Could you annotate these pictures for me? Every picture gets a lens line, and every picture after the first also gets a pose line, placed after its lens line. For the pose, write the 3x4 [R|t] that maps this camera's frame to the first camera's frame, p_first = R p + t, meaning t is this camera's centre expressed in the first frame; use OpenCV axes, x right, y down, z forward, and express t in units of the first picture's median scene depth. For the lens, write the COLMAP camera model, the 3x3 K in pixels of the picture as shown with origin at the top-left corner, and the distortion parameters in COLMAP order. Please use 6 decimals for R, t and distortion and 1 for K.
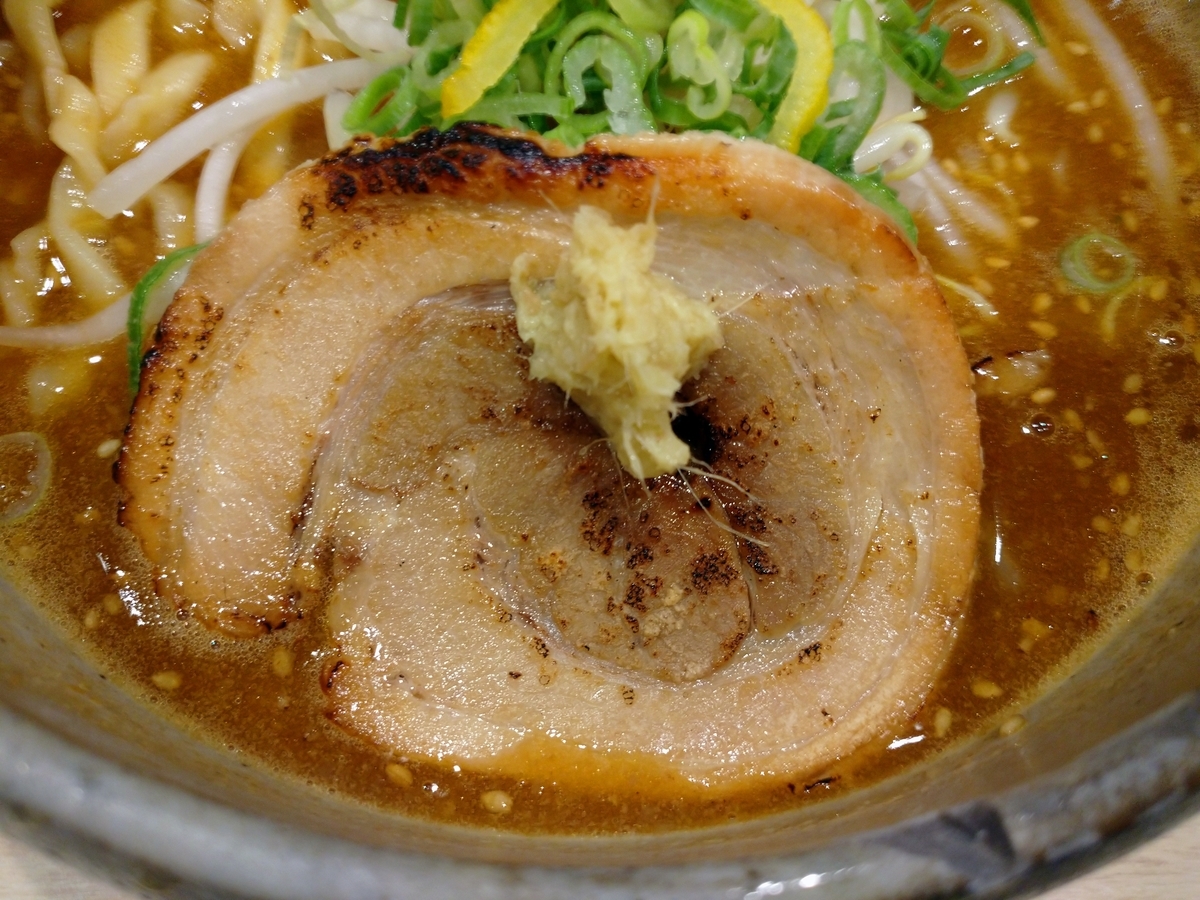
lens RADIAL K [[1041.2, 0, 600.0], [0, 1041.2, 450.0], [0, 0, 1]] dist [0.002187, -0.081129]
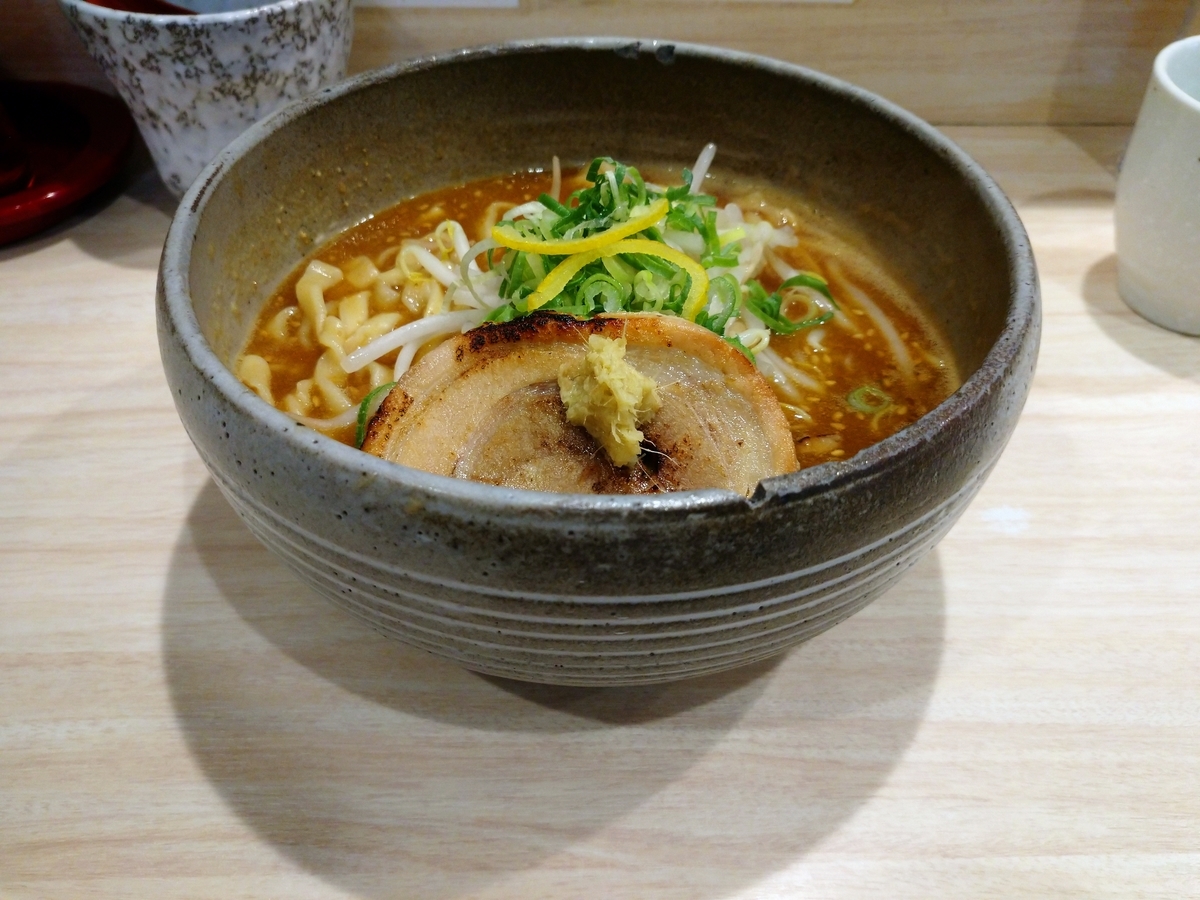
lens RADIAL K [[1041.2, 0, 600.0], [0, 1041.2, 450.0], [0, 0, 1]] dist [0.002187, -0.081129]
pose [[0.999878, -0.001537, -0.015540, 0.028367], [-0.005126, 0.907706, -0.419576, 0.797446], [0.014751, 0.419604, 0.907587, -0.776680]]
